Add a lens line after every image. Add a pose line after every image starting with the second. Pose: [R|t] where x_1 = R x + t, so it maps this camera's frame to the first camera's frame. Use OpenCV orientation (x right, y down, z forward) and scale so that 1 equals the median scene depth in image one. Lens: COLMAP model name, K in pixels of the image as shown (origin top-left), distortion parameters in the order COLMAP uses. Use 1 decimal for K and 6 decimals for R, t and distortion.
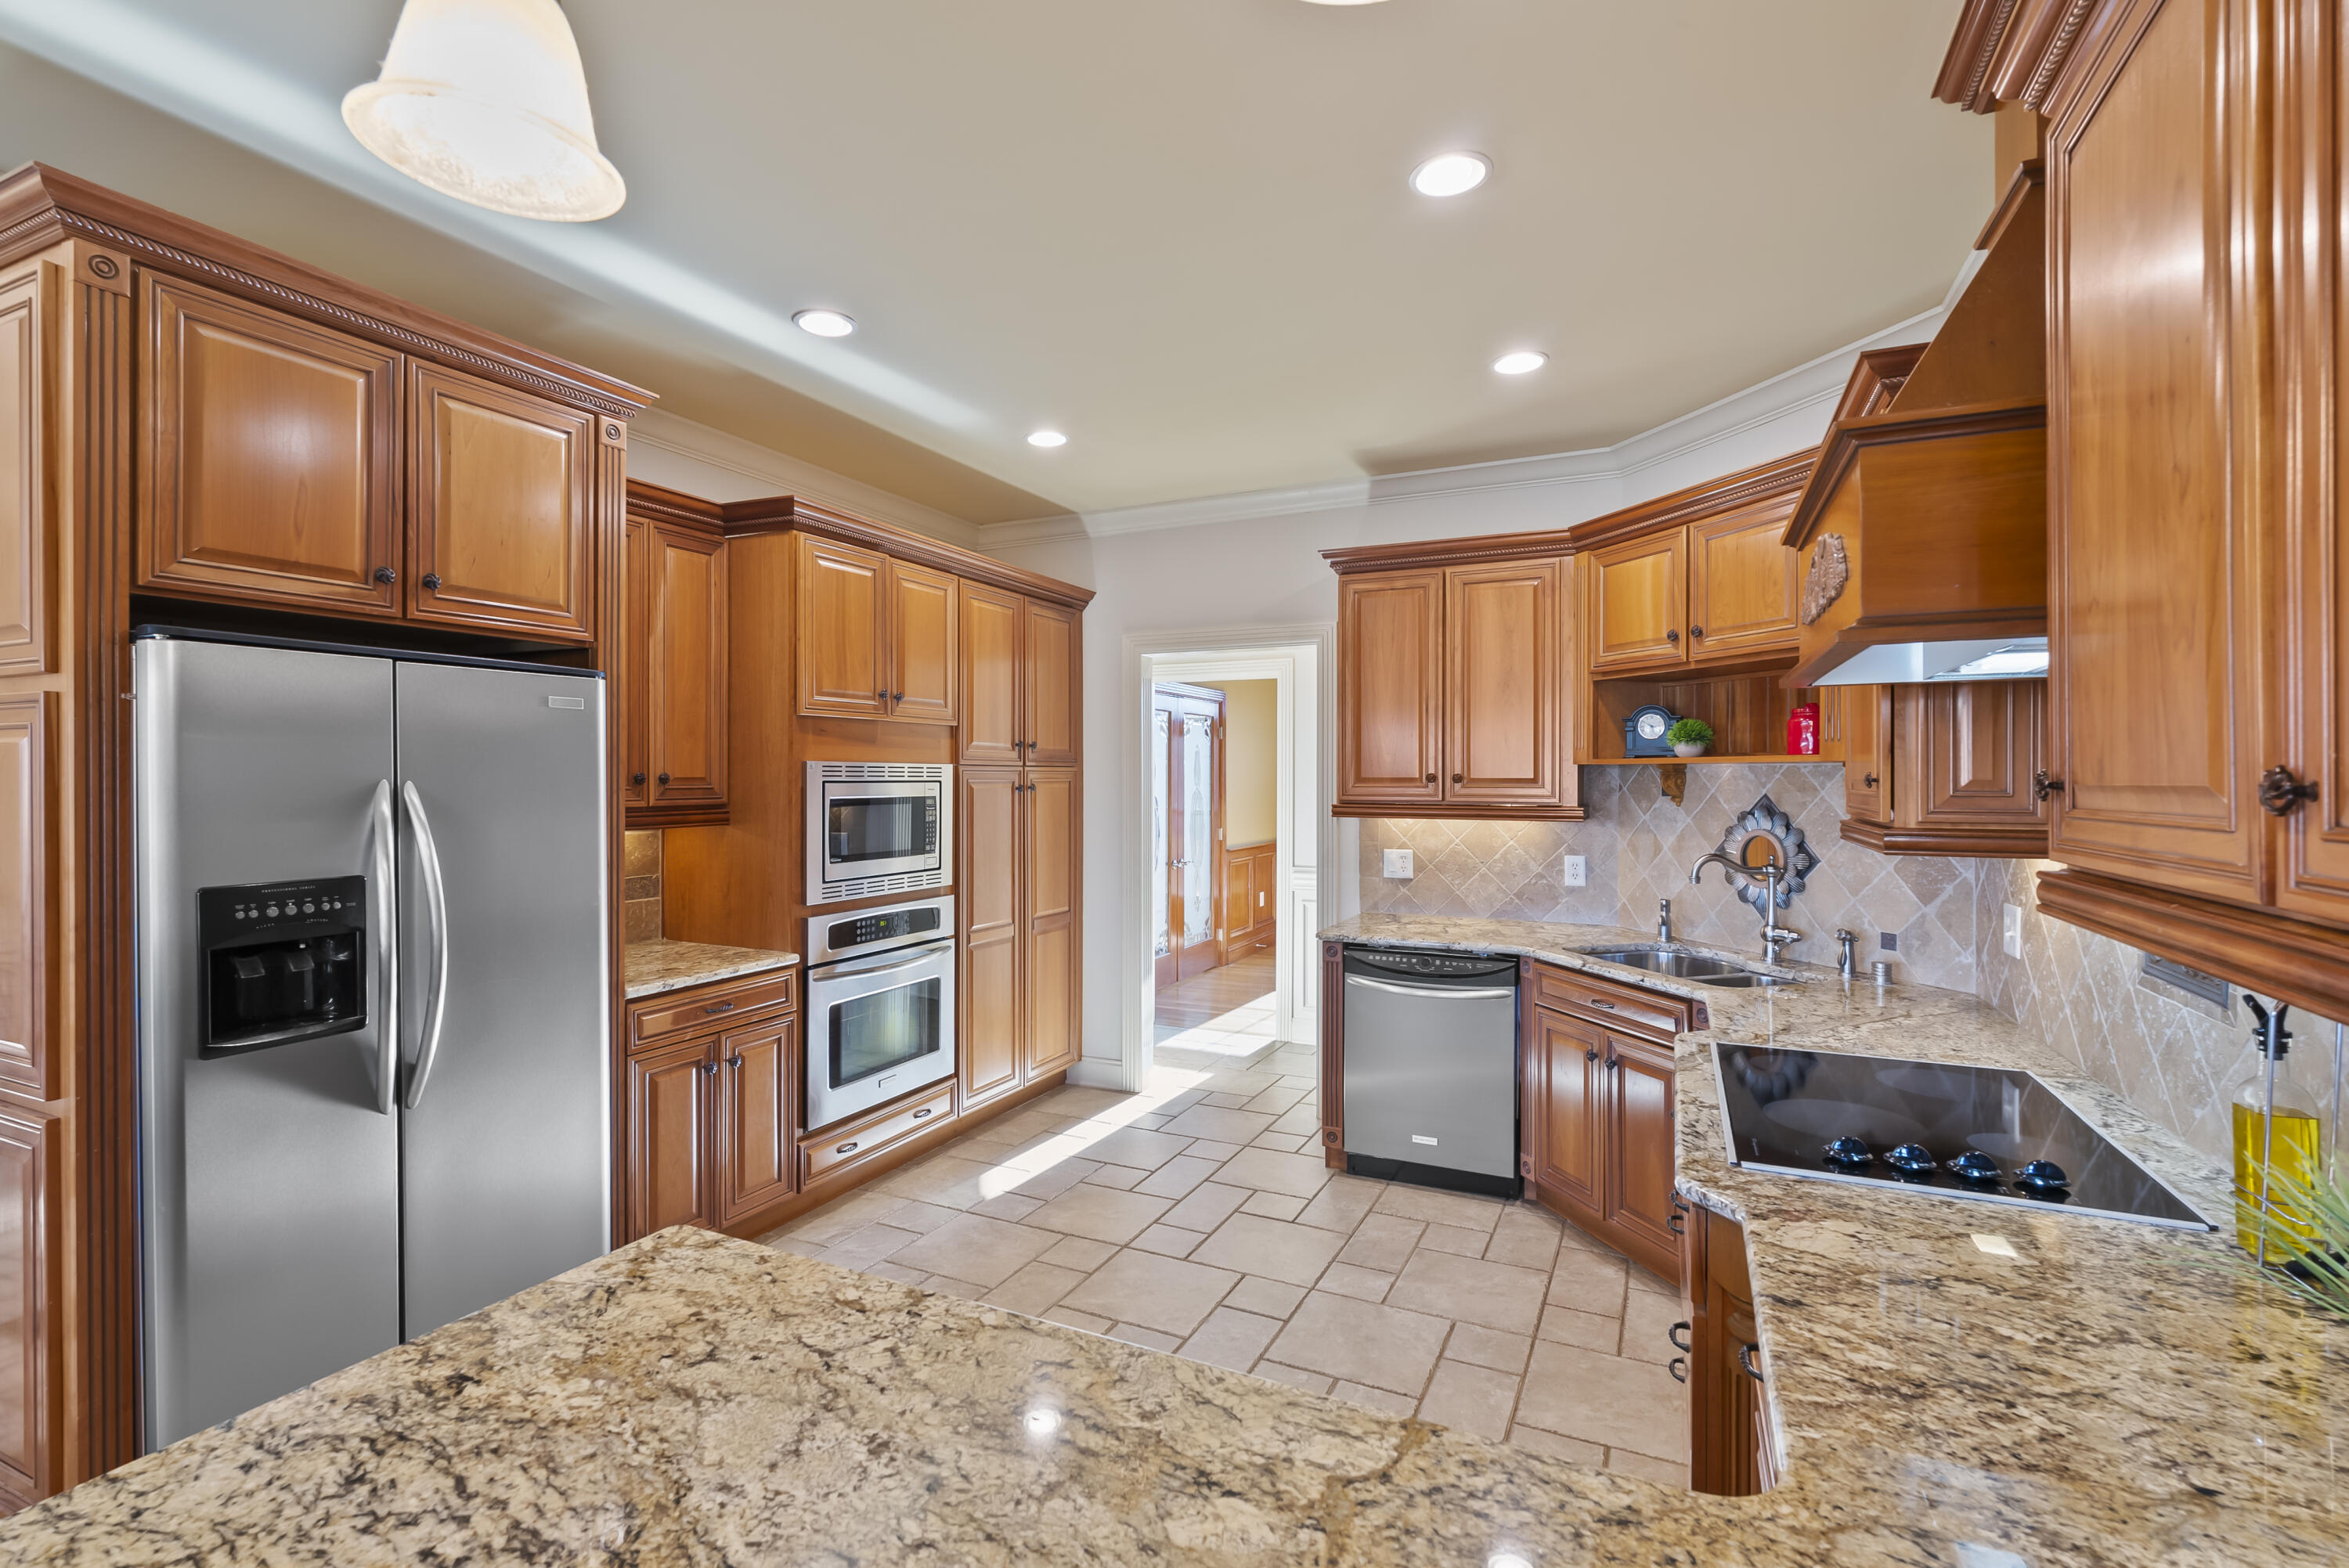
lens RADIAL K [[1074.5, 0, 1164.7], [0, 1074.5, 779.4], [0, 0, 1]] dist [-0.008263, -0.001121]
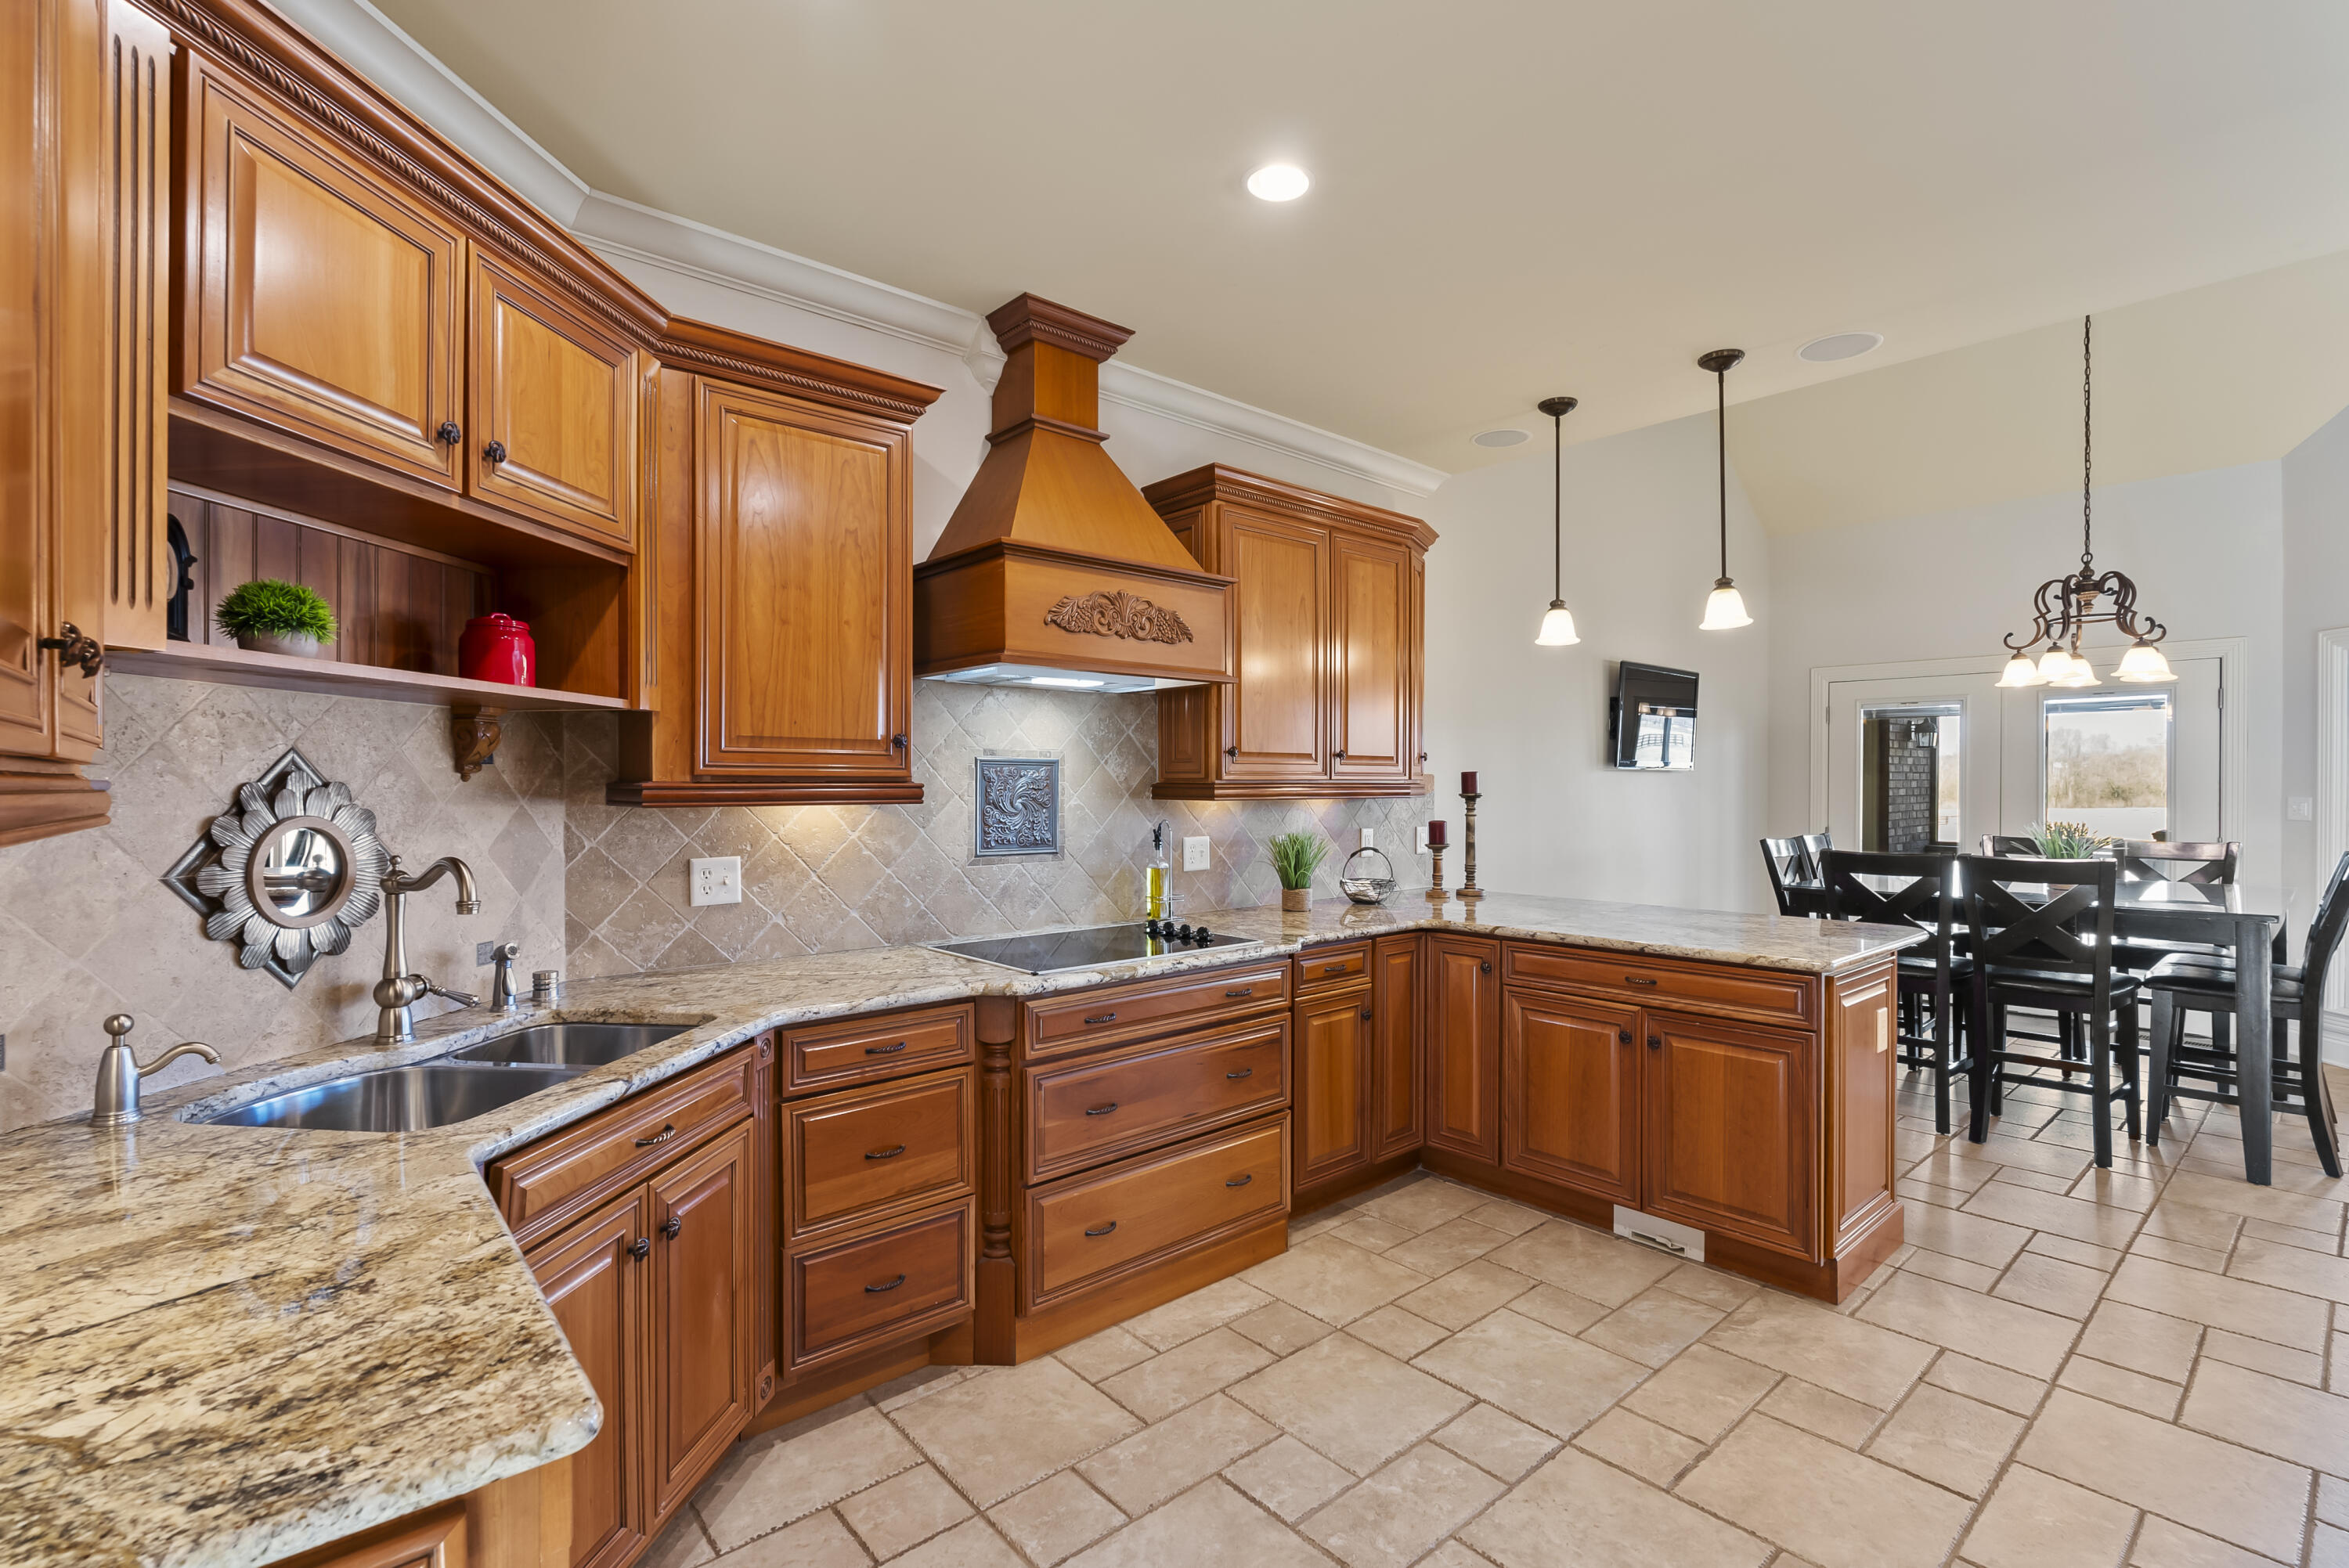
lens RADIAL K [[1074.5, 0, 1197.9], [0, 1074.5, 790.5], [0, 0, 1]] dist [-0.008263, -0.001121]
pose [[-0.920557, -0.001748, 0.390605, -0.052942], [0.000786, 0.999980, 0.006327, 0.032743], [-0.390608, 0.006132, -0.920537, 1.356996]]
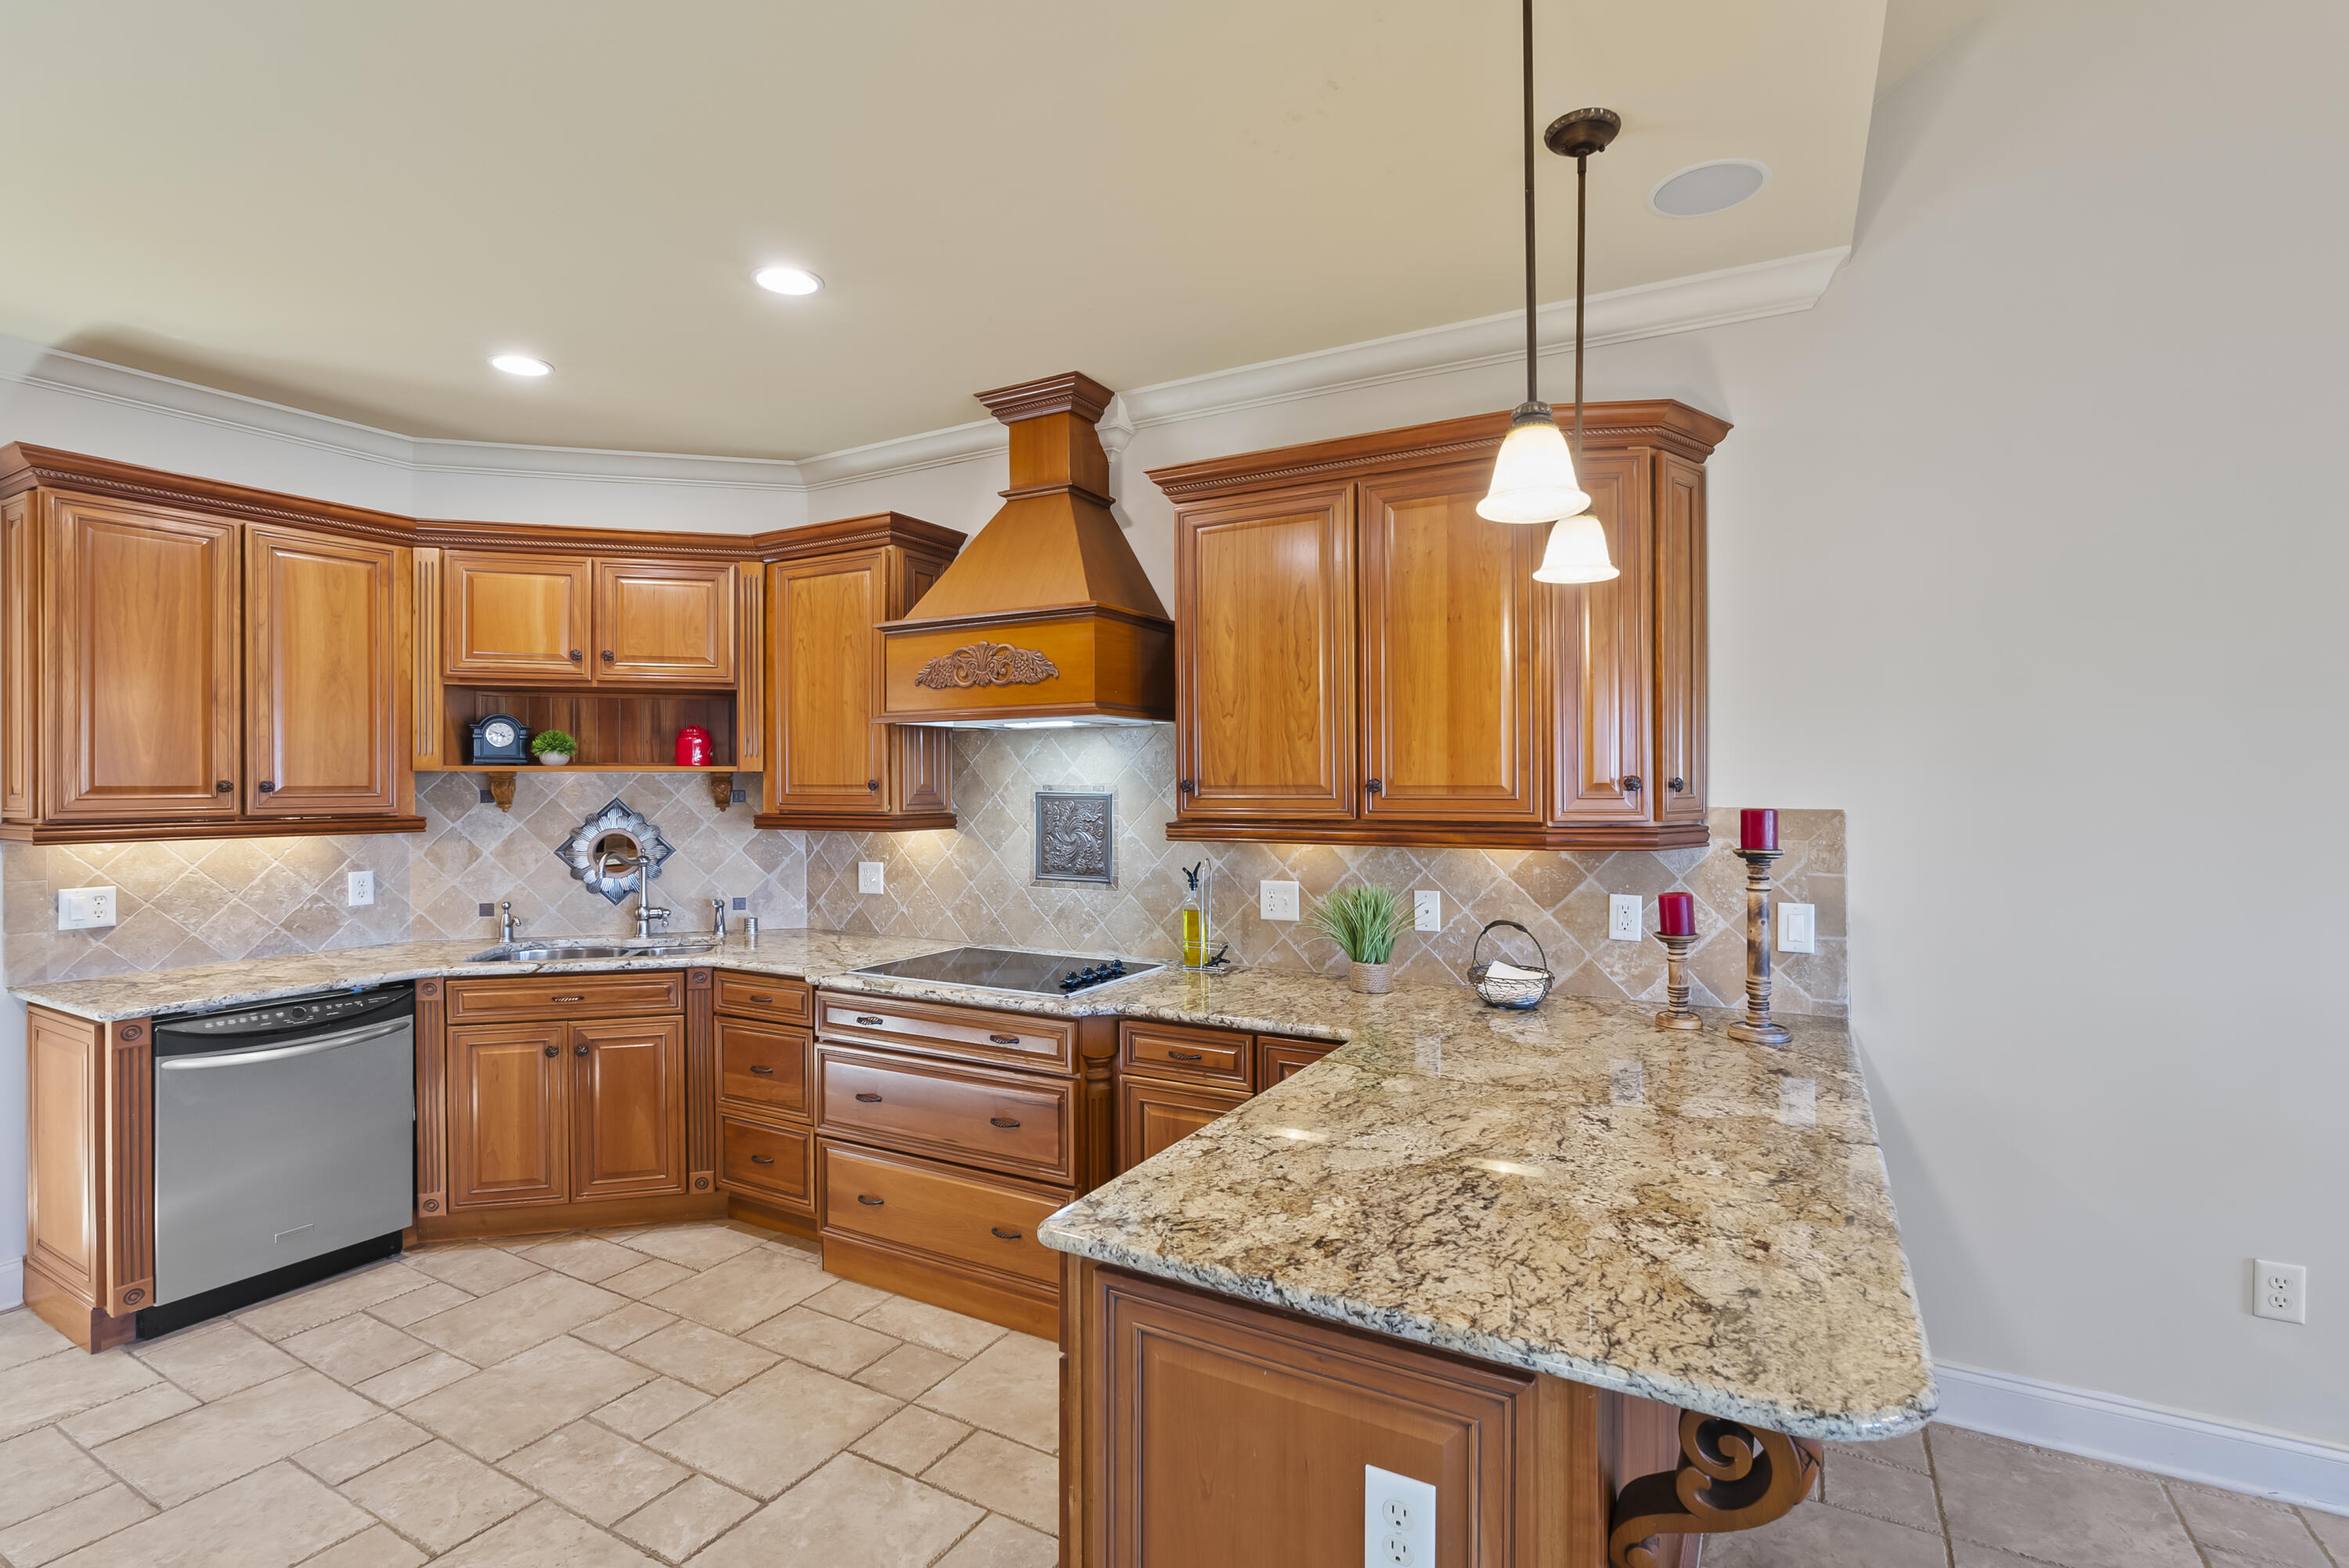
lens RADIAL K [[1074.5, 0, 1172.3], [0, 1074.5, 779.9], [0, 0, 1]] dist [-0.008263, -0.001121]
pose [[0.071109, -0.000432, 0.997468, -0.593133], [0.004766, 0.999989, 0.000094, -0.003552], [-0.997457, 0.004747, 0.071110, 0.322690]]
